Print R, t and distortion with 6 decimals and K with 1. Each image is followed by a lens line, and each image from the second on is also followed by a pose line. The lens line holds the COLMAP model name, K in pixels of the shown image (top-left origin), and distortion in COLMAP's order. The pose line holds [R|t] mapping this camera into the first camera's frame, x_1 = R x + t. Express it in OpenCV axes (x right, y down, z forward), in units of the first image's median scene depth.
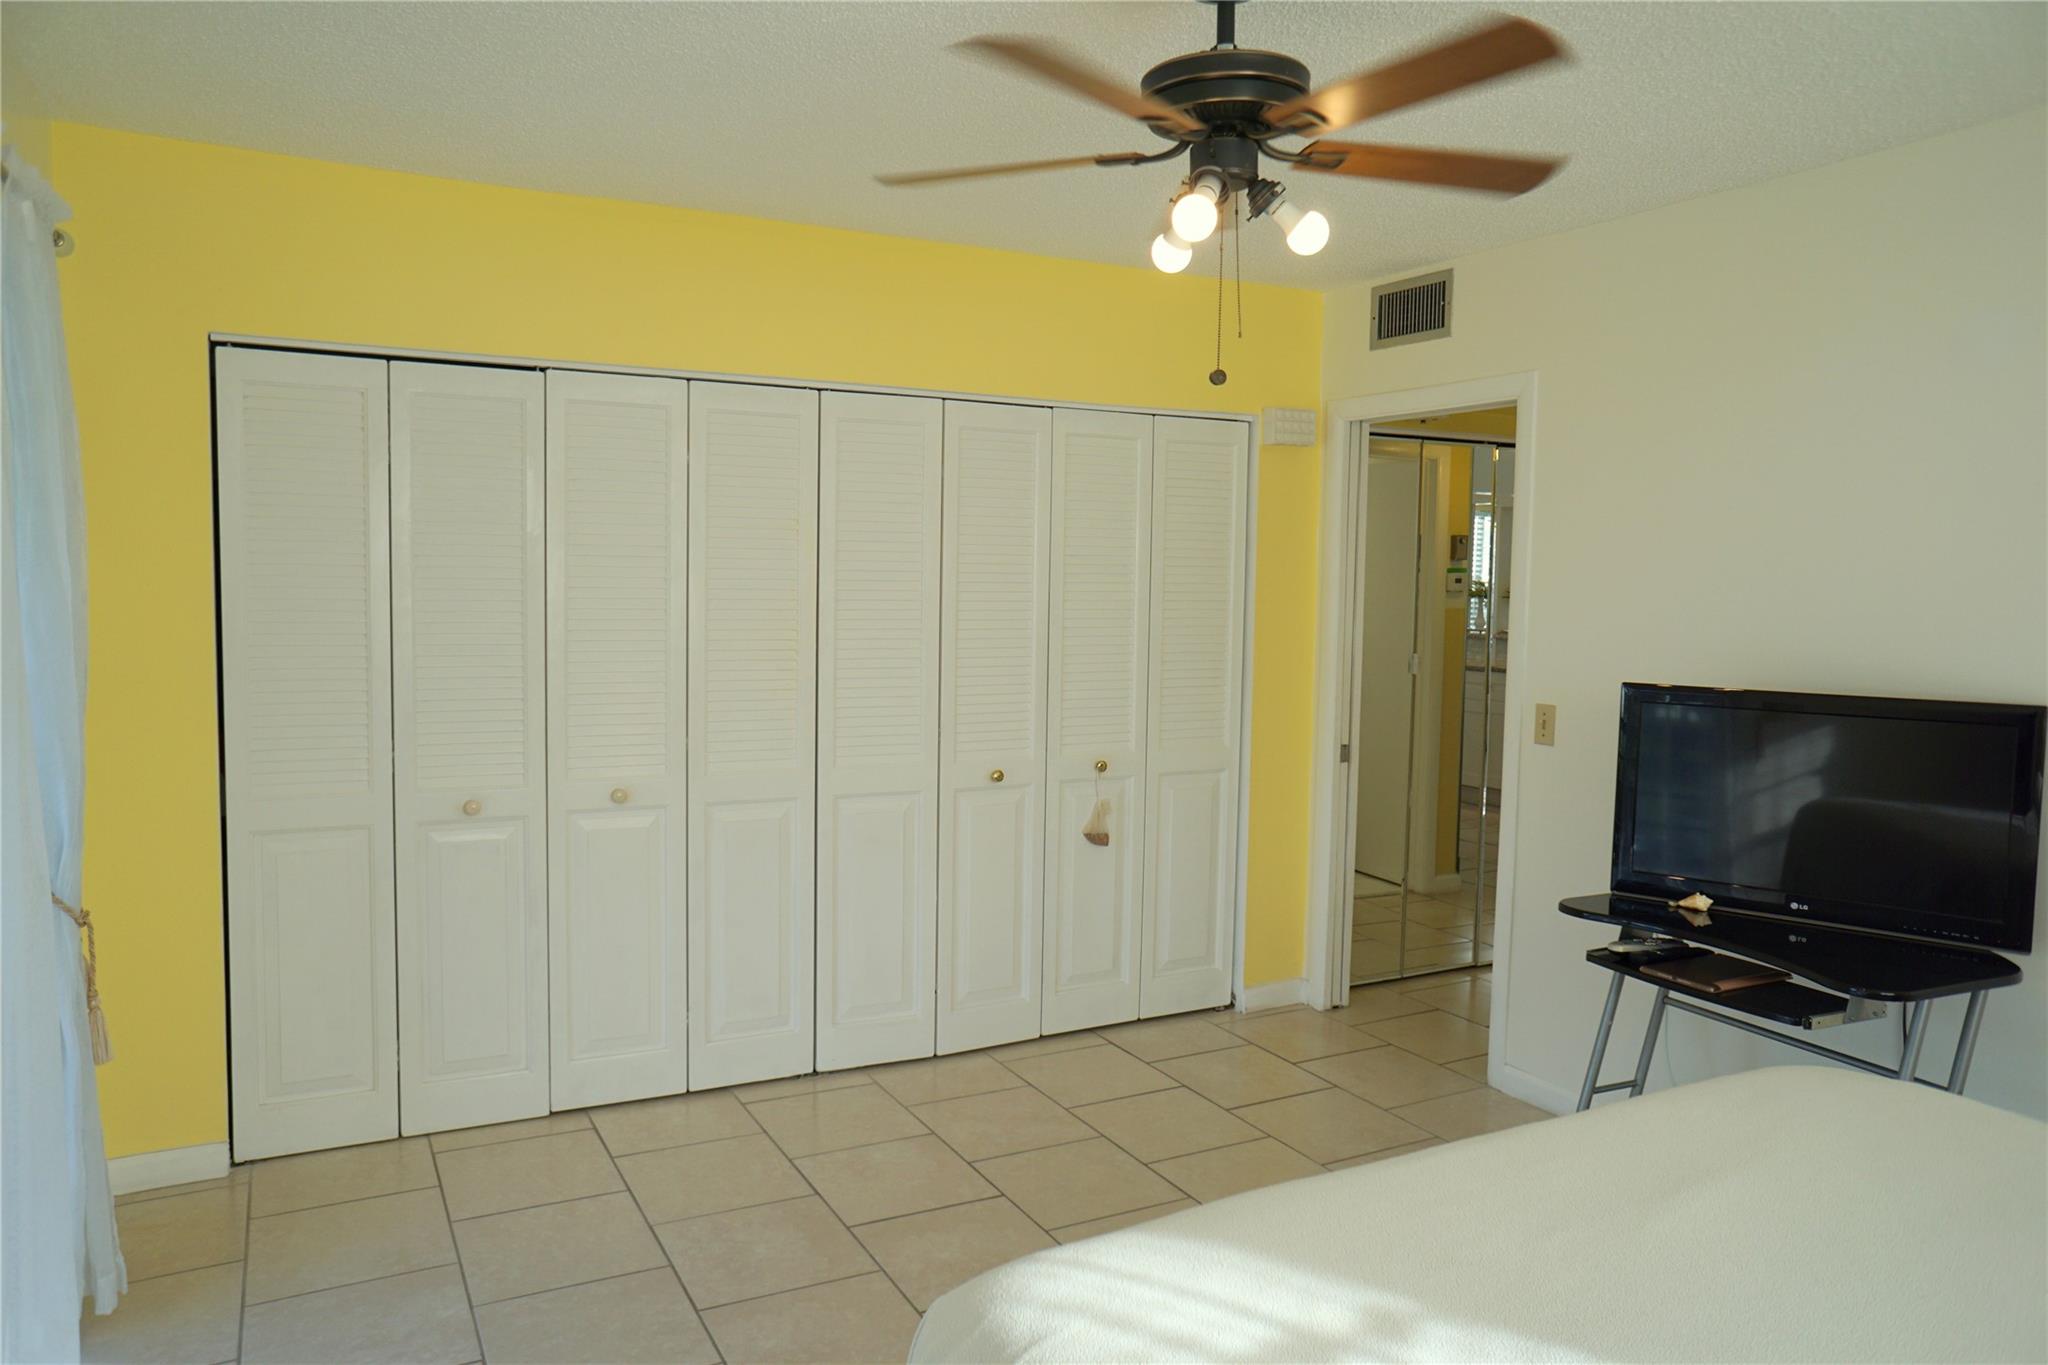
lens RADIAL K [[1391.1, 0, 996.9], [0, 1391.1, 675.3], [0, 0, 1]] dist [-0.070964, 0.102123]
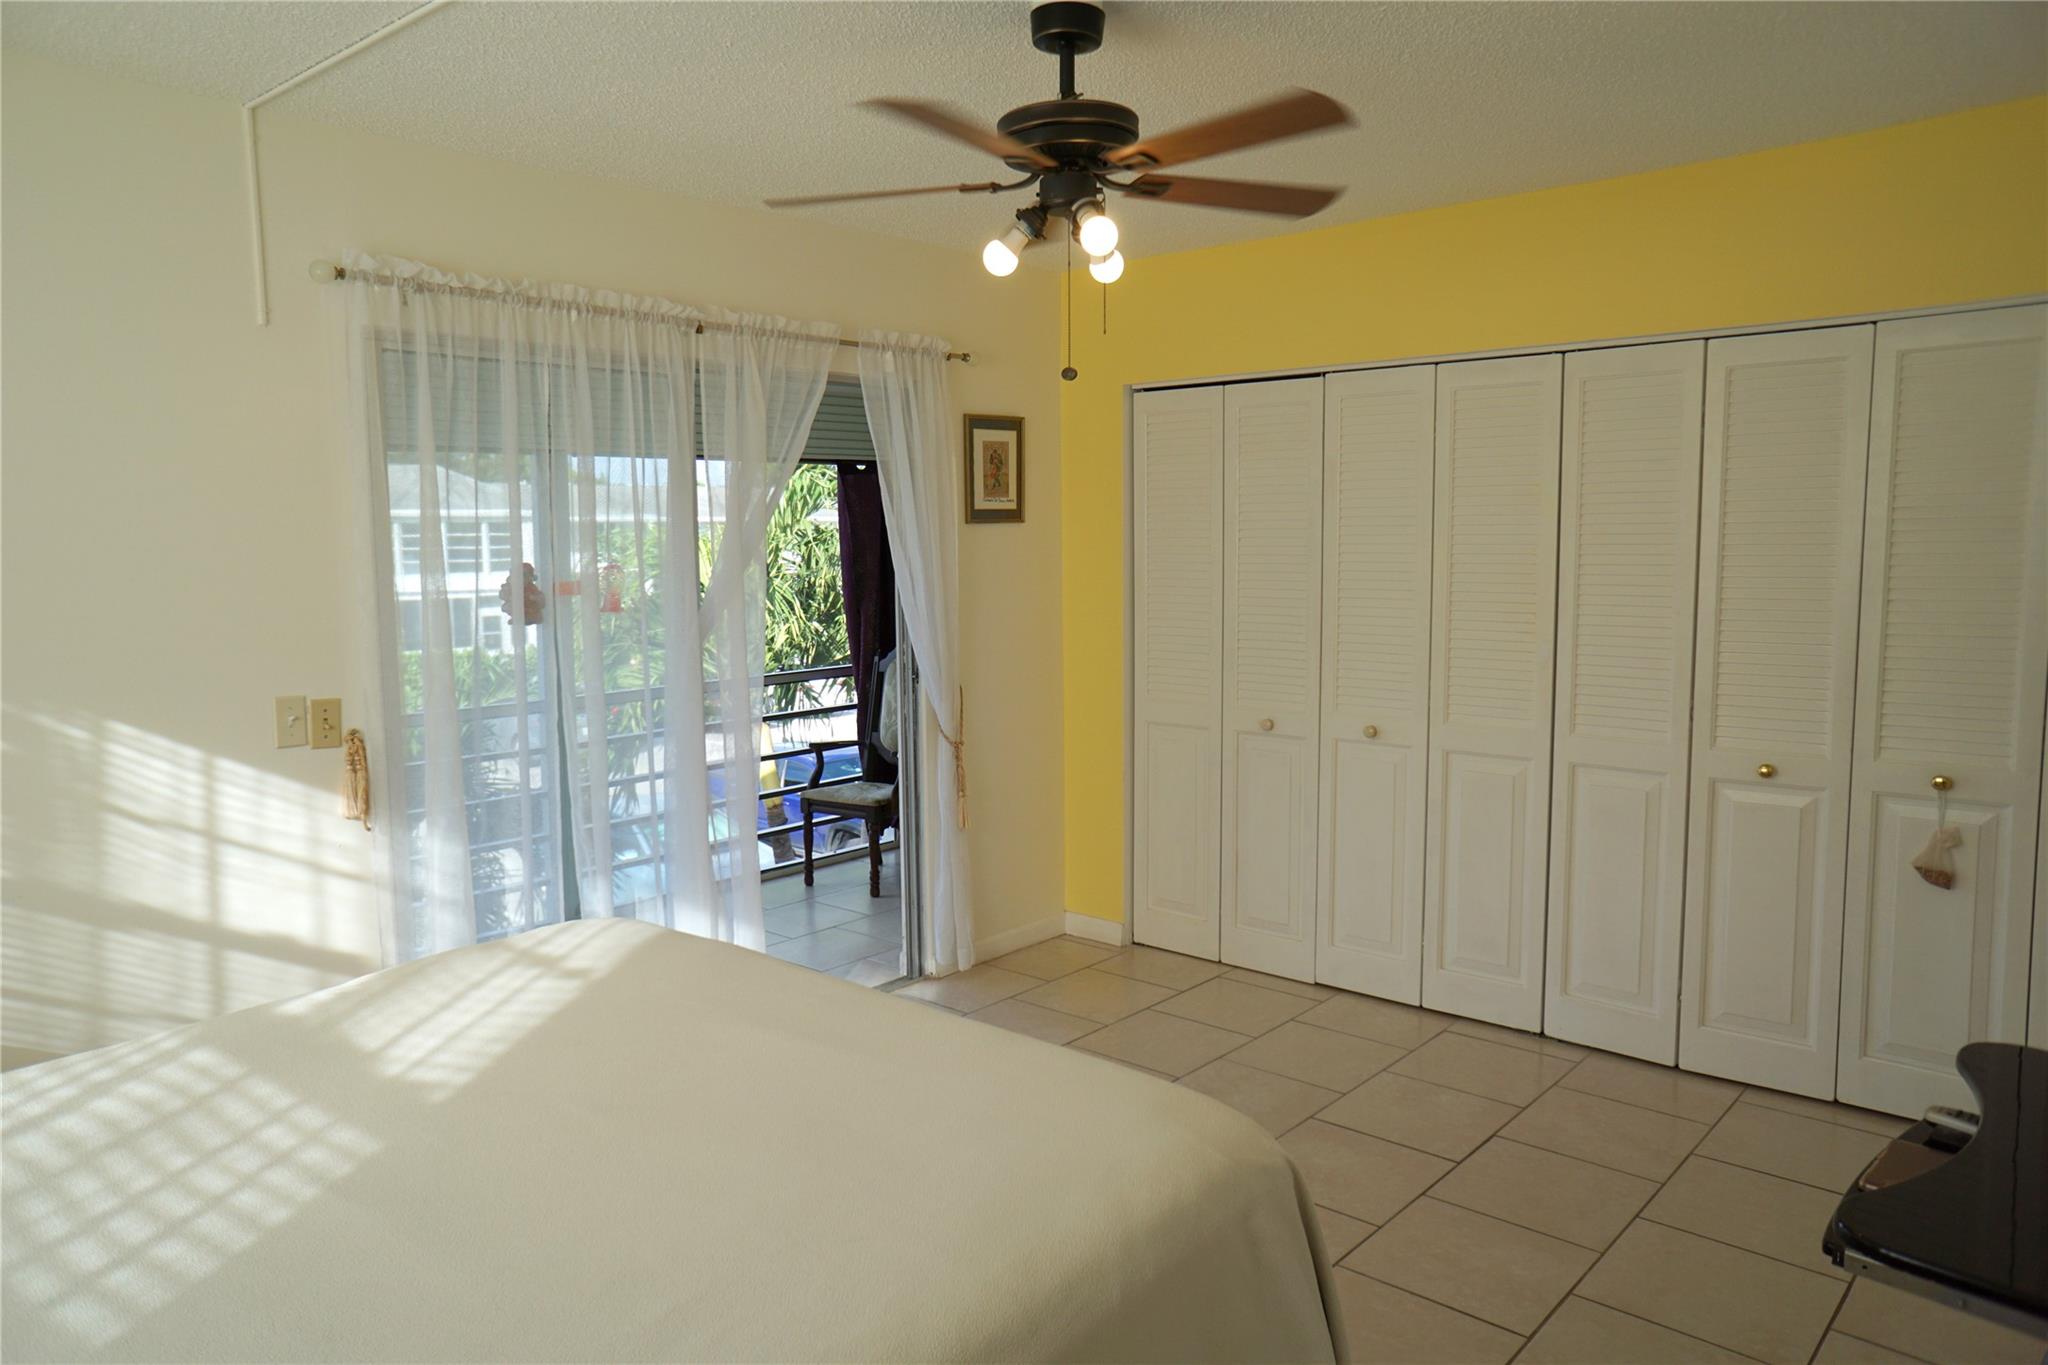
lens RADIAL K [[1391.1, 0, 996.9], [0, 1391.1, 675.3], [0, 0, 1]] dist [-0.070964, 0.102123]
pose [[0.349702, 0.074531, -0.933892, 0.664967], [-0.050948, 0.996868, 0.060480, -0.014078], [0.935475, 0.026430, 0.352404, 0.276938]]
